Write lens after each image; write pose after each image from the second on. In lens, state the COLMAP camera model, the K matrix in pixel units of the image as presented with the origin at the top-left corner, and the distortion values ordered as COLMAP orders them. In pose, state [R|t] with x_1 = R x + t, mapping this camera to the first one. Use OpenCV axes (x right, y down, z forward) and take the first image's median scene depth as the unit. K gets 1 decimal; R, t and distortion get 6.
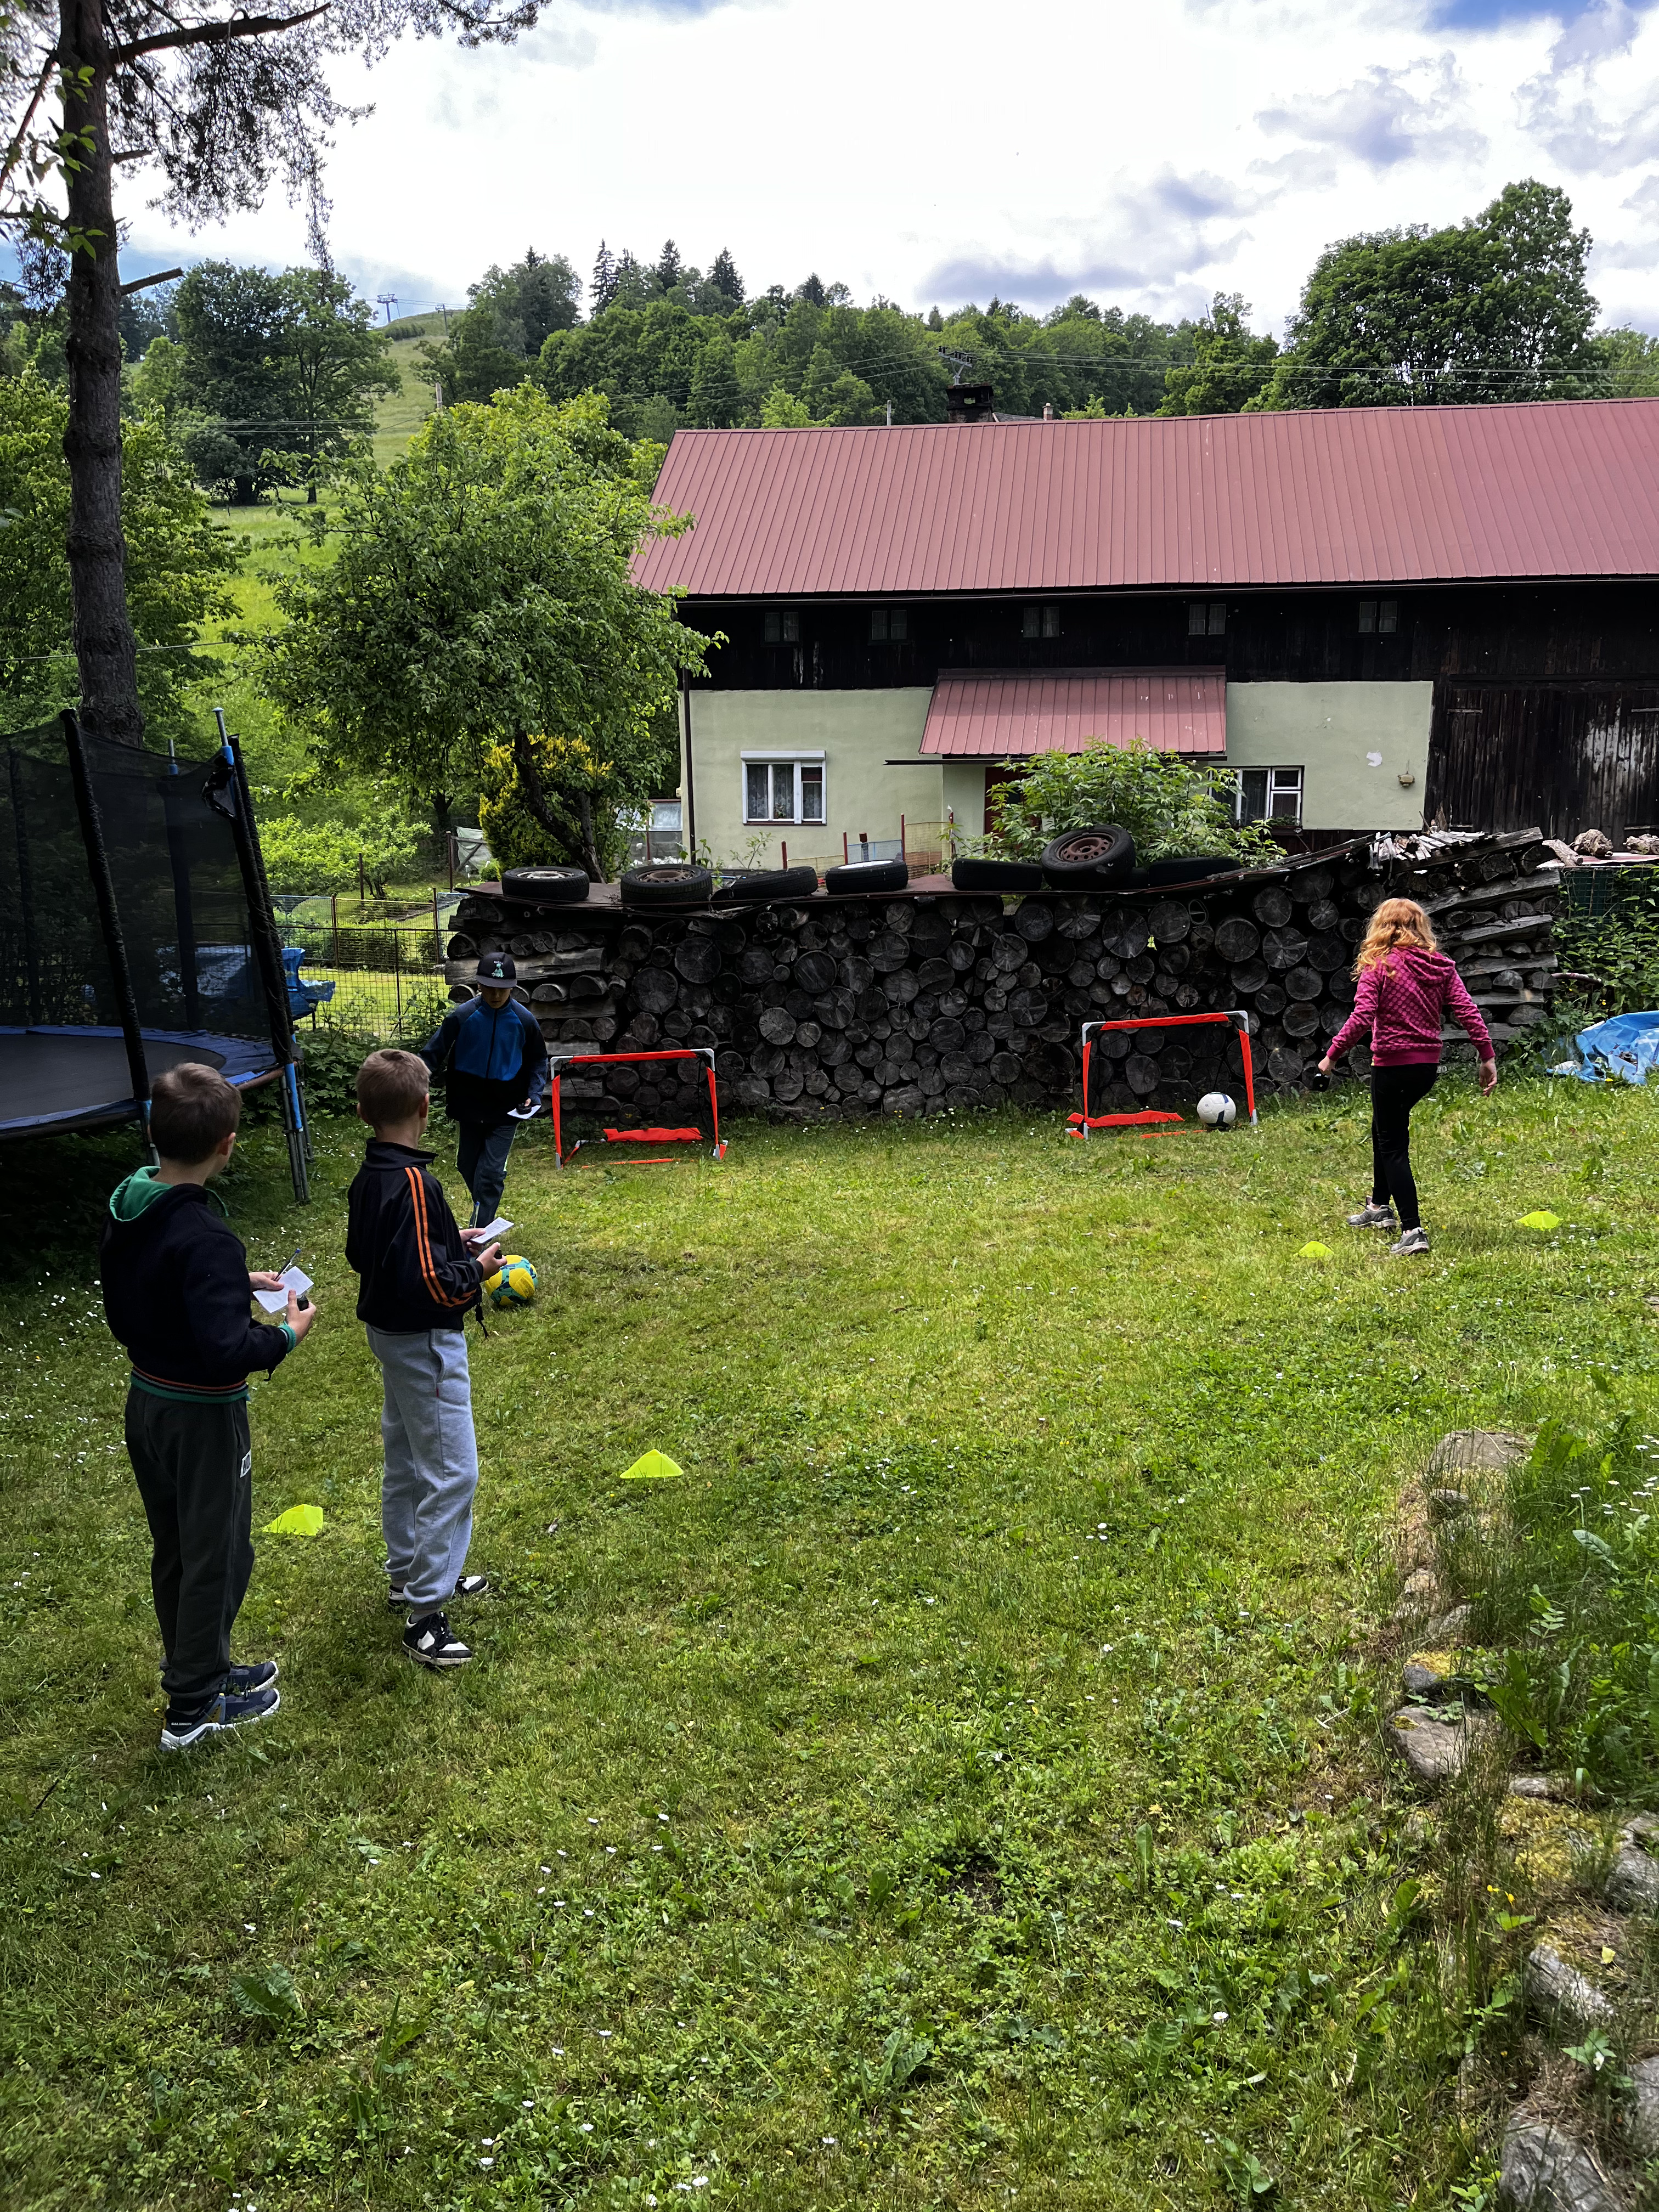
lens RADIAL K [[1674.3, 0, 811.4], [0, 1674.3, 1100.2], [0, 0, 1]] dist [0.054838, -0.089403]
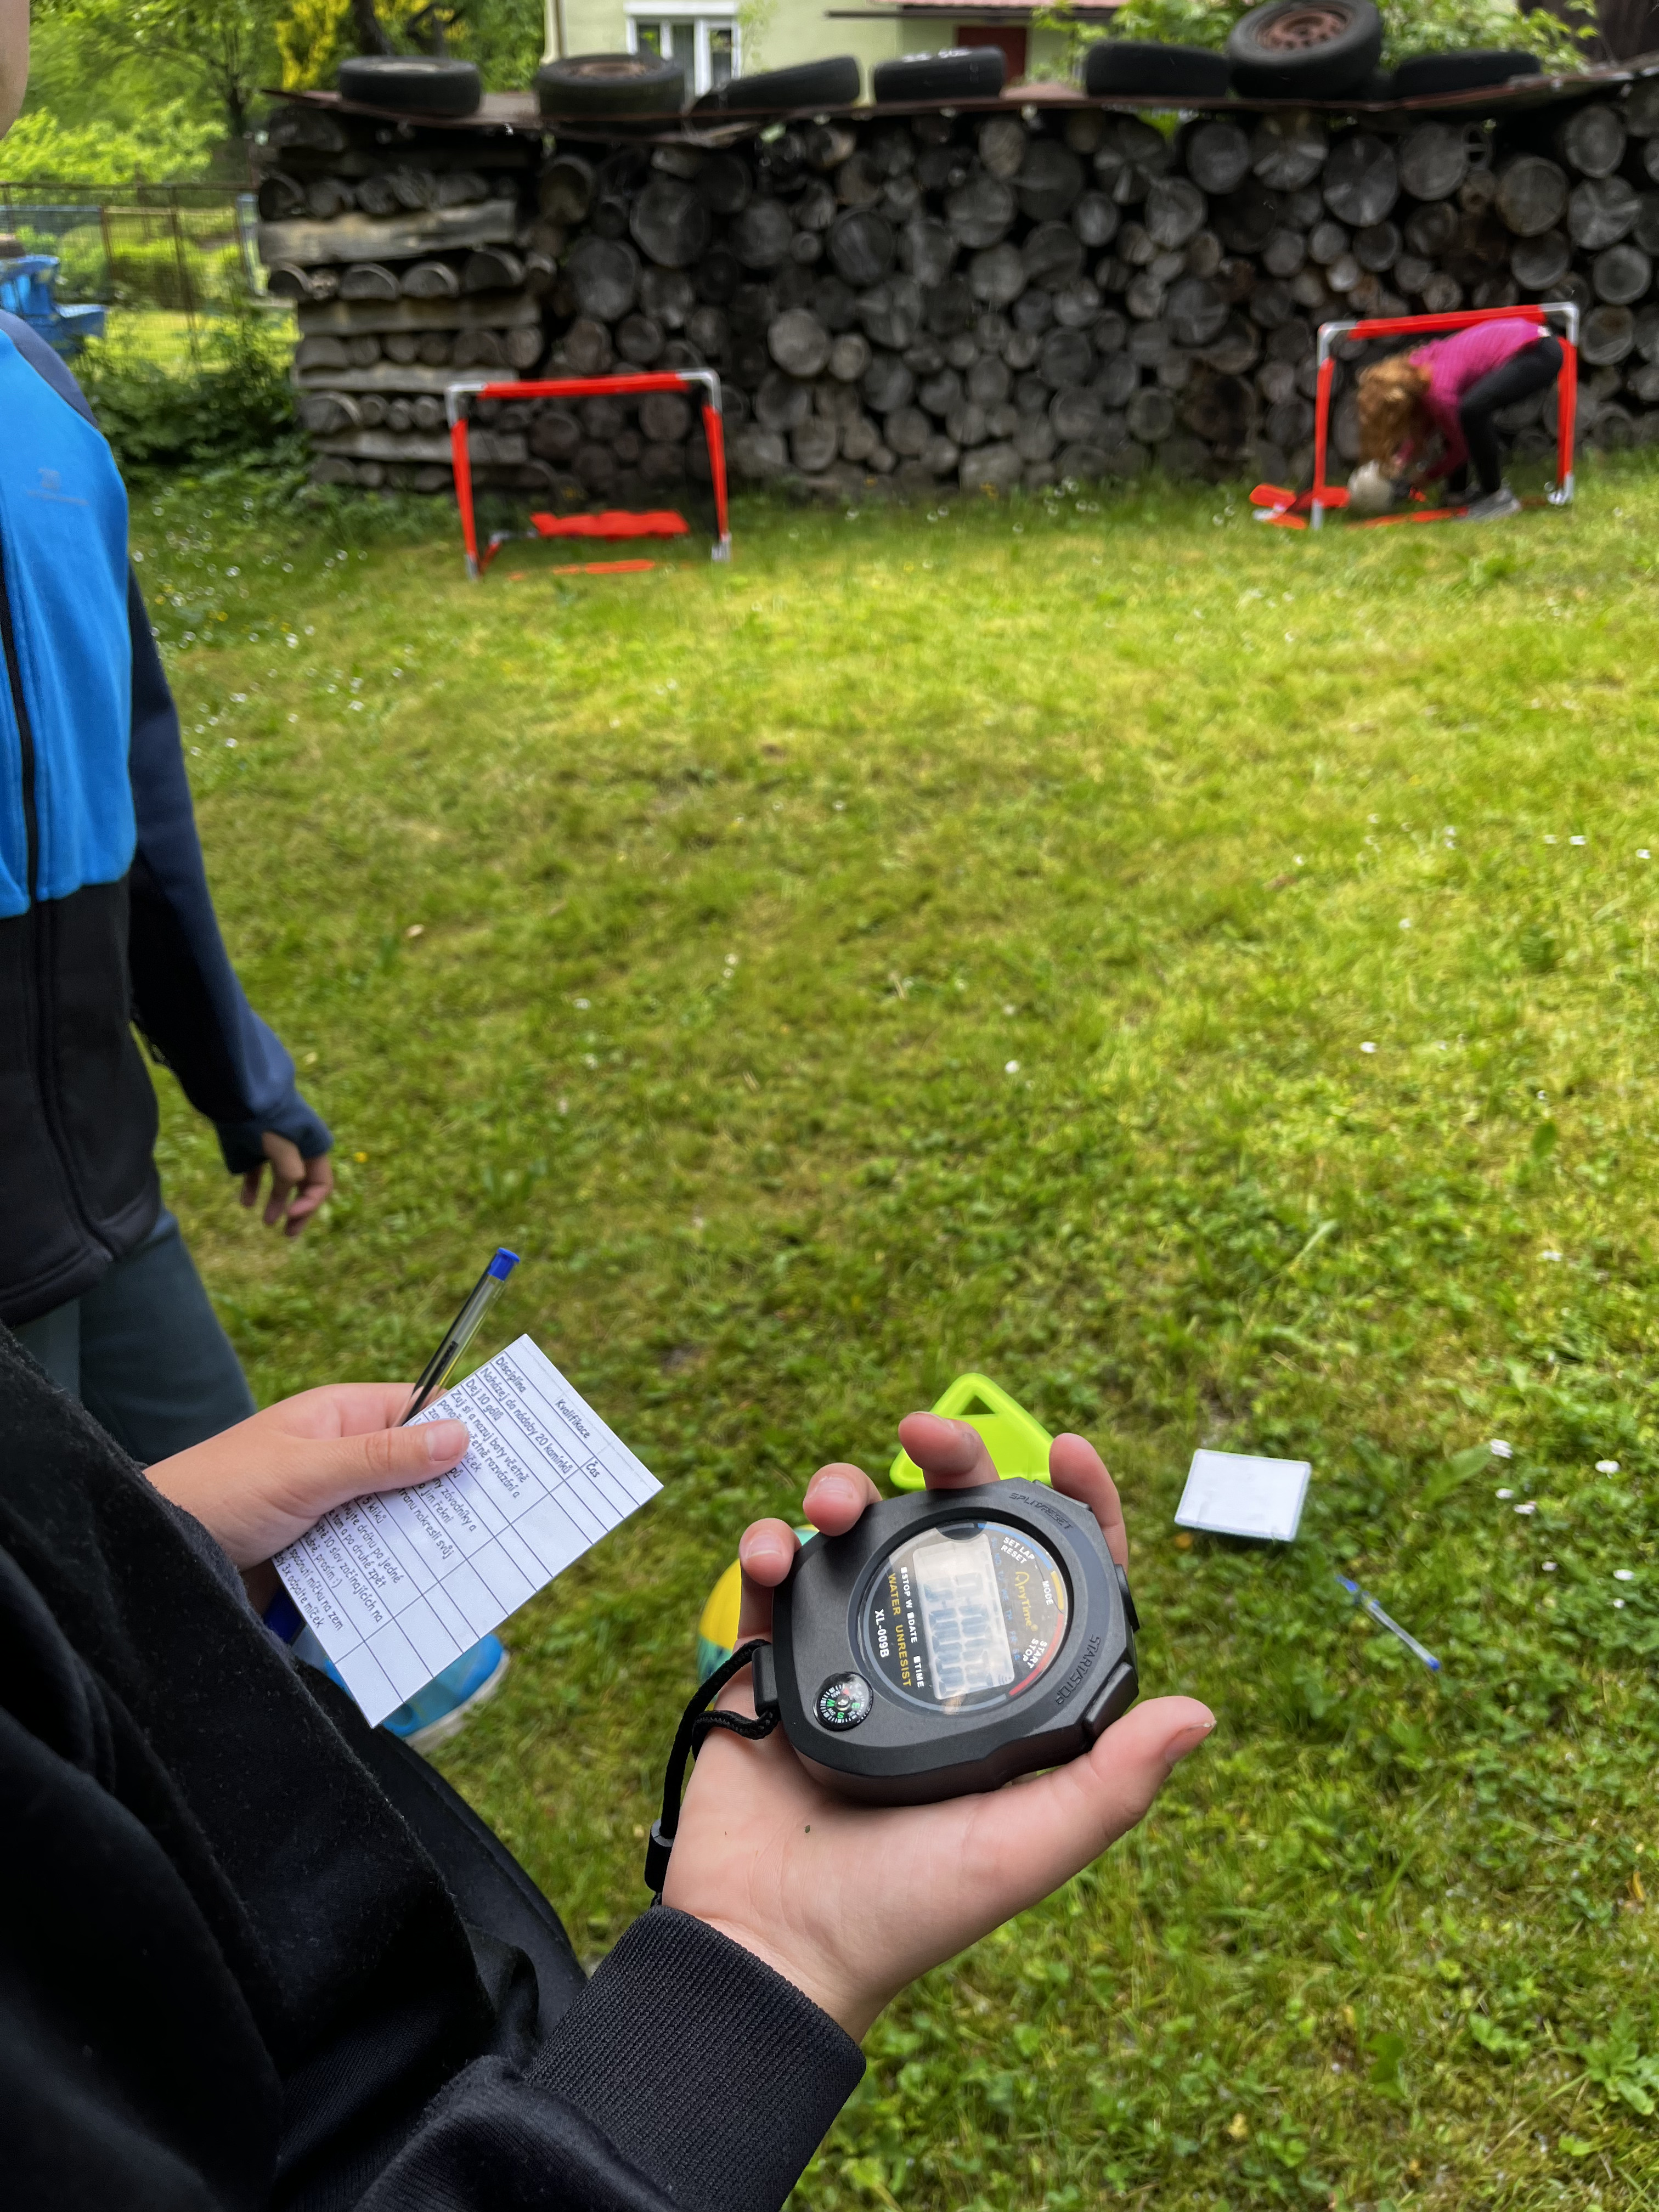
lens RADIAL K [[1674.3, 0, 832.1], [0, 1674.3, 1114.1], [0, 0, 1]] dist [0.054838, -0.089403]
pose [[0.996524, -0.027970, 0.078467, -0.066387], [-0.000504, 0.939906, 0.341434, 0.012408], [-0.083301, -0.340287, 0.936625, 0.301777]]
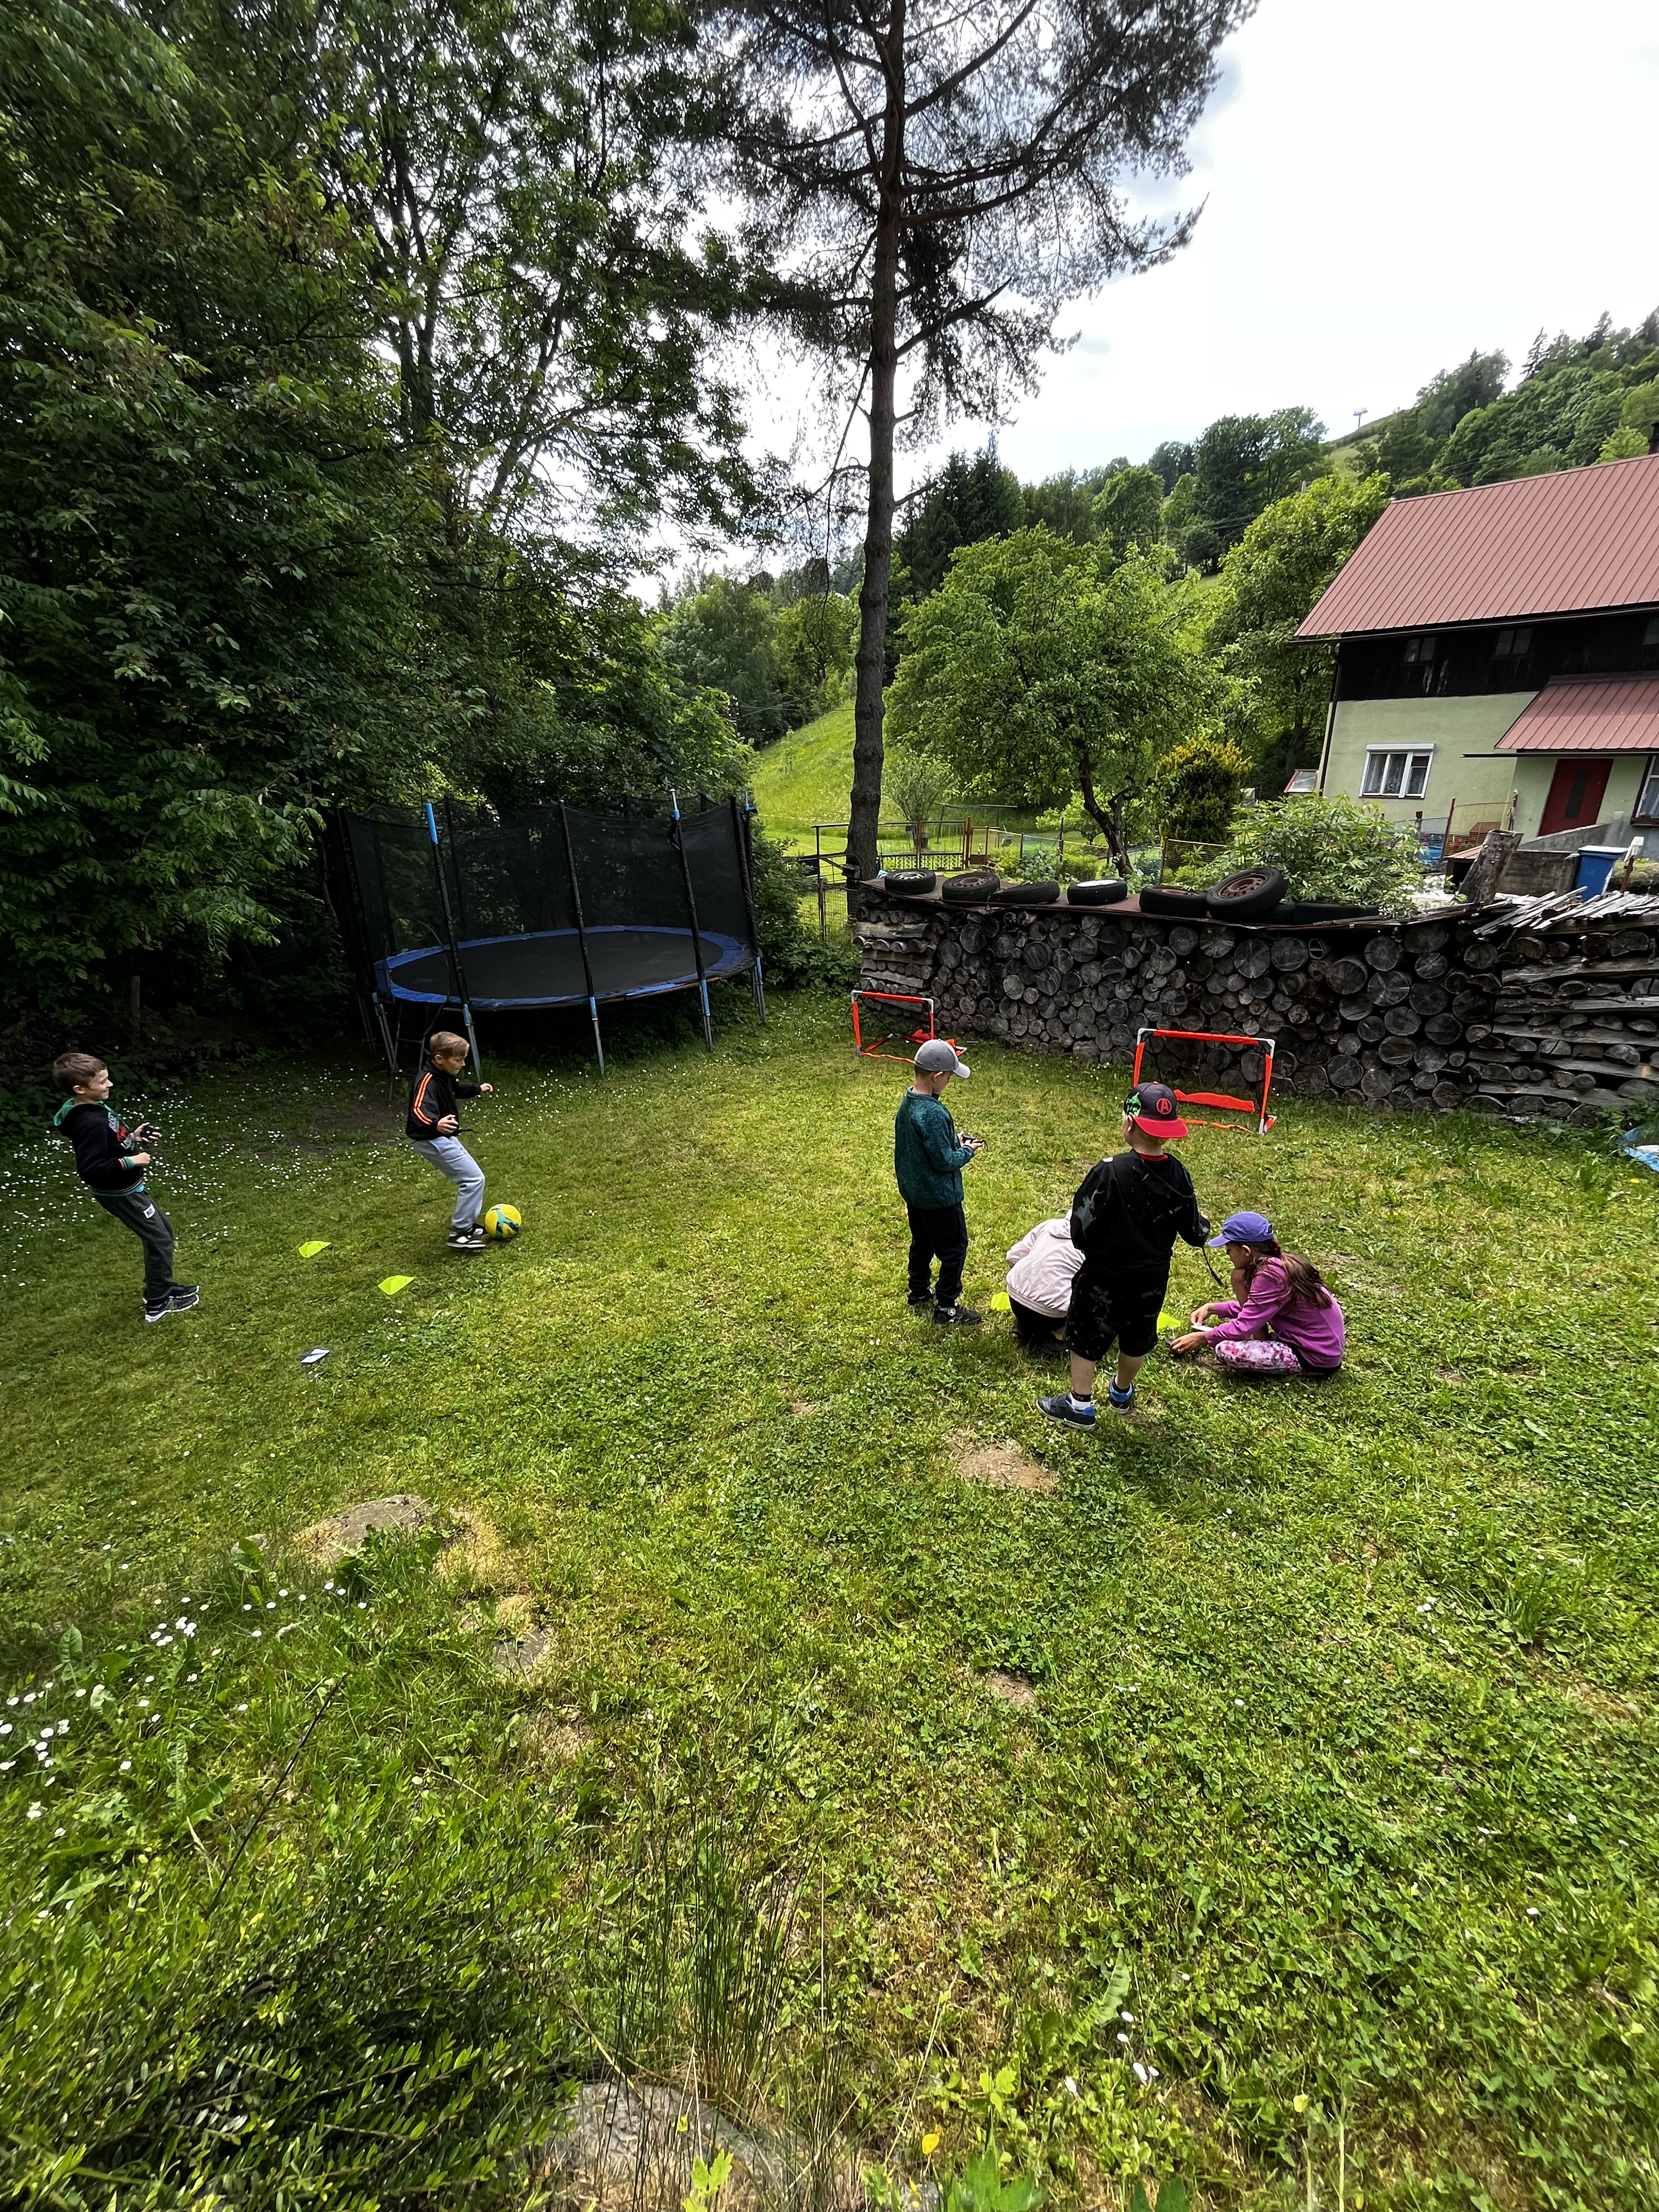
lens RADIAL K [[890.4, 0, 803.7], [0, 890.4, 1077.9], [0, 0, 1]] dist [-0.003529, 0.001204]
pose [[0.756433, 0.212169, -0.618702, 0.357500], [-0.102635, 0.972711, 0.208085, -0.113415], [0.645968, -0.093902, 0.757567, 0.248578]]
